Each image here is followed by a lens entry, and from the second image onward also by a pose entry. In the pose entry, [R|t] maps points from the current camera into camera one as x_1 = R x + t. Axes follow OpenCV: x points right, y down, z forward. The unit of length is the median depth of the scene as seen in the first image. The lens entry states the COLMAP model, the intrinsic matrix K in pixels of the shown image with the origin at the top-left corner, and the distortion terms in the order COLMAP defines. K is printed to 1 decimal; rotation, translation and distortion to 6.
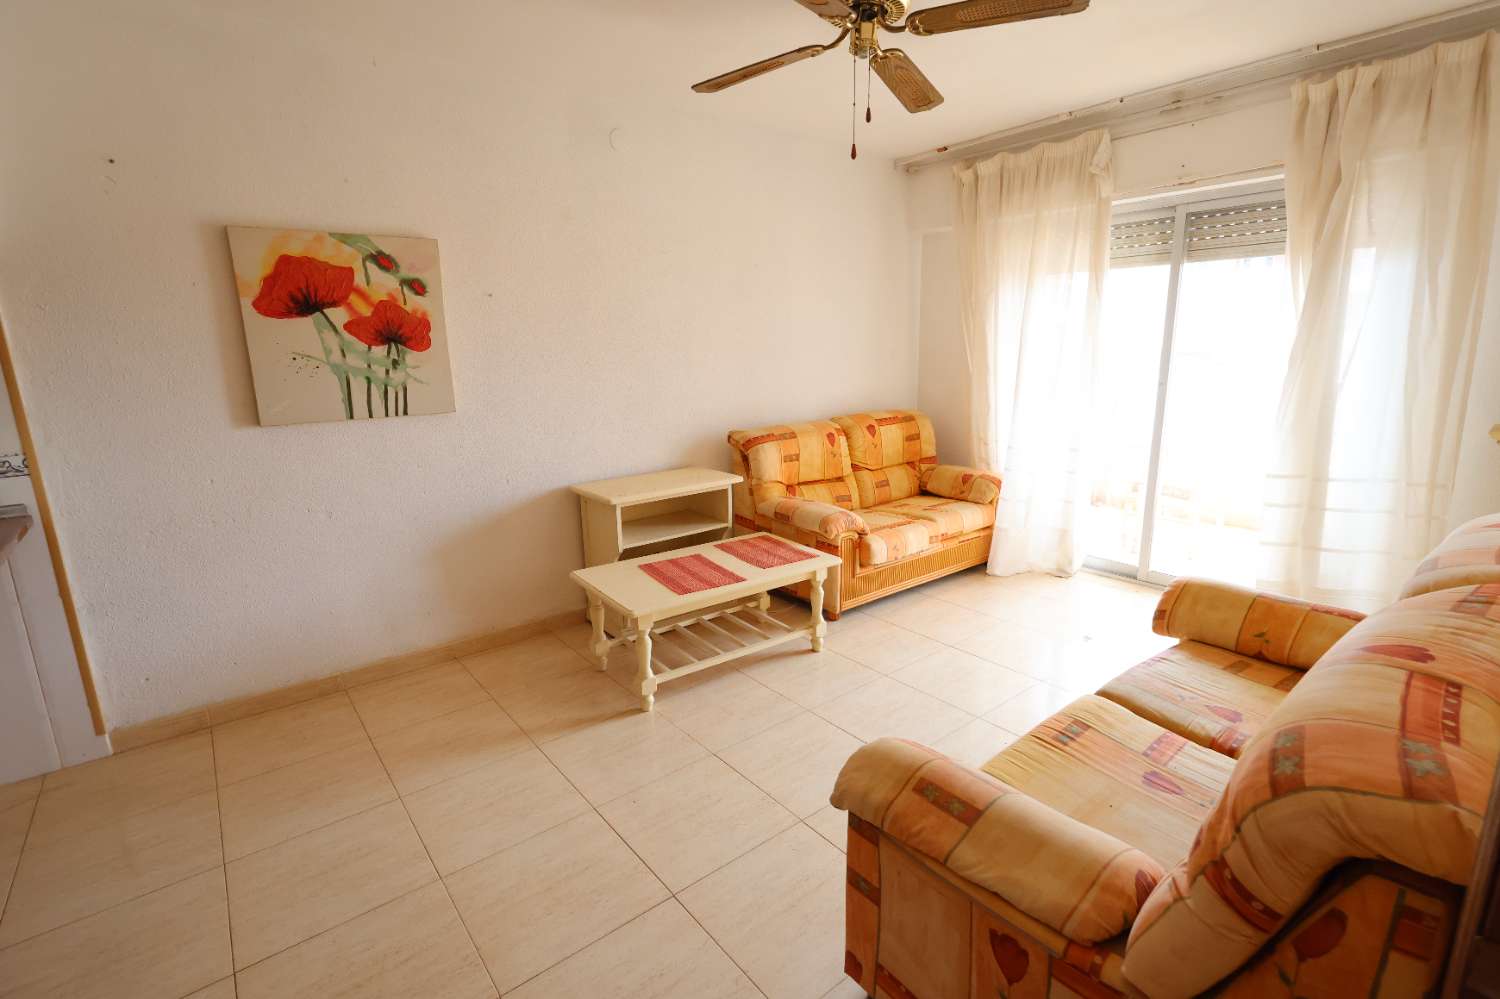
lens RADIAL K [[692.6, 0, 750.0], [0, 692.6, 499.5], [0, 0, 1]] dist [-0.002373, 0.000162]
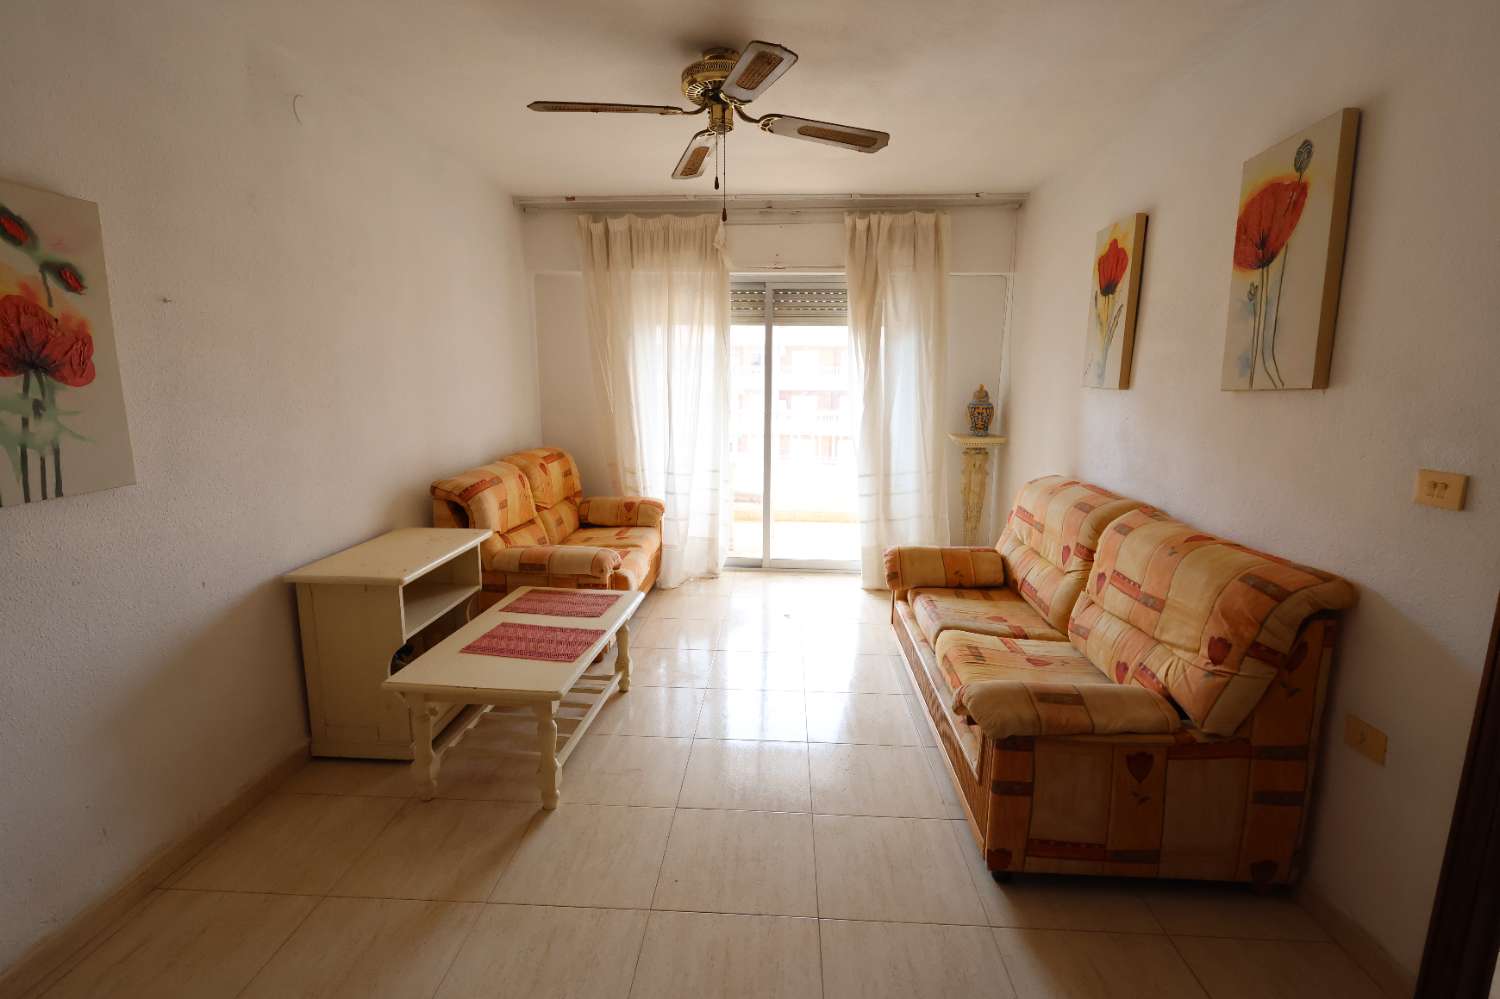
lens RADIAL K [[692.6, 0, 750.0], [0, 692.6, 499.5], [0, 0, 1]] dist [-0.002373, 0.000162]
pose [[0.670451, -0.109836, 0.733779, -0.500382], [0.144957, 0.989314, 0.015640, -0.042776], [-0.727656, 0.095881, 0.679208, 0.184031]]
